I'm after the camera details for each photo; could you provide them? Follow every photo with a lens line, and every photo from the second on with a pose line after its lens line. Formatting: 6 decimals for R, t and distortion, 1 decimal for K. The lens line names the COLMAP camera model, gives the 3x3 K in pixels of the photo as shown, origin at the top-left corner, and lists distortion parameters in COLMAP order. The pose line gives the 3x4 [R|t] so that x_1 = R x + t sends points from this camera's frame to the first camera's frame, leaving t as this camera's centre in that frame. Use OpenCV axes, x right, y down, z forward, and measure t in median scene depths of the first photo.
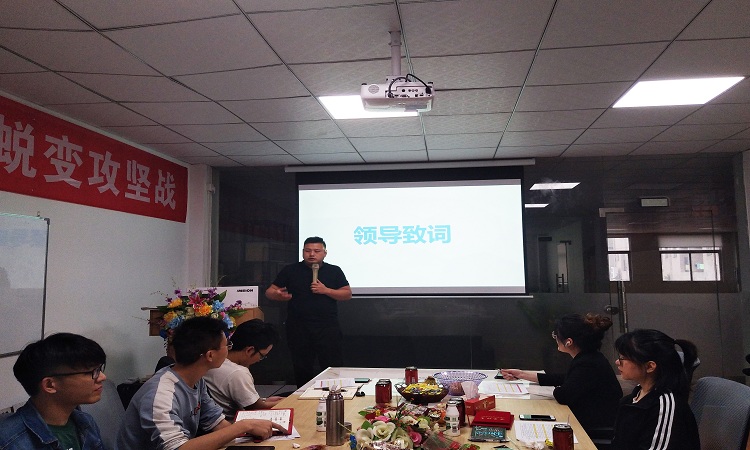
lens RADIAL K [[568.7, 0, 385.0], [0, 568.7, 225.5], [0, 0, 1]] dist [0.042170, -0.002960]
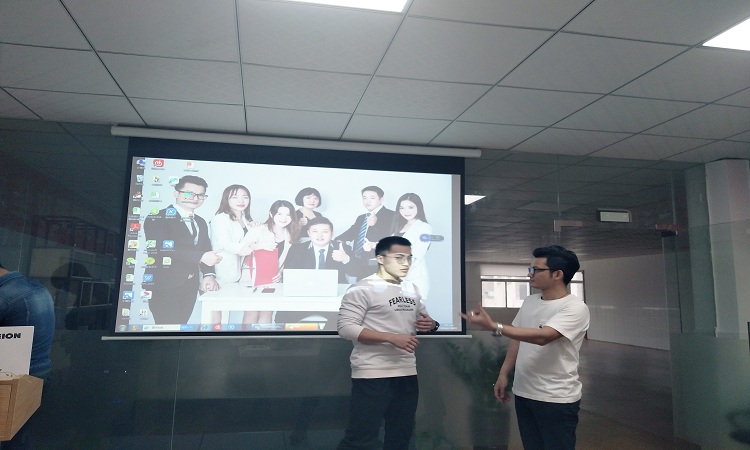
lens RADIAL K [[536.5, 0, 374.6], [0, 536.5, 210.3], [0, 0, 1]] dist [-0.002360, -0.002575]
pose [[0.950036, 0.067444, 0.304768, -0.079817], [-0.044486, 0.995666, -0.081666, 0.026640], [-0.308955, 0.064028, 0.948919, 0.380437]]
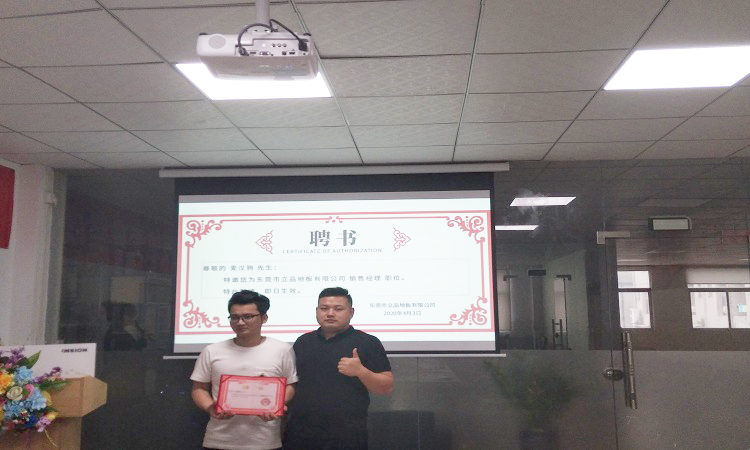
lens RADIAL K [[750.6, 0, 375.0], [0, 750.6, 225.0], [0, 0, 1]] dist [0.050418, 0.007940]
pose [[0.998688, 0.007551, 0.050656, 0.046125], [-0.005682, 0.999302, -0.036921, -0.002021], [-0.050899, 0.036584, 0.998033, 0.062817]]
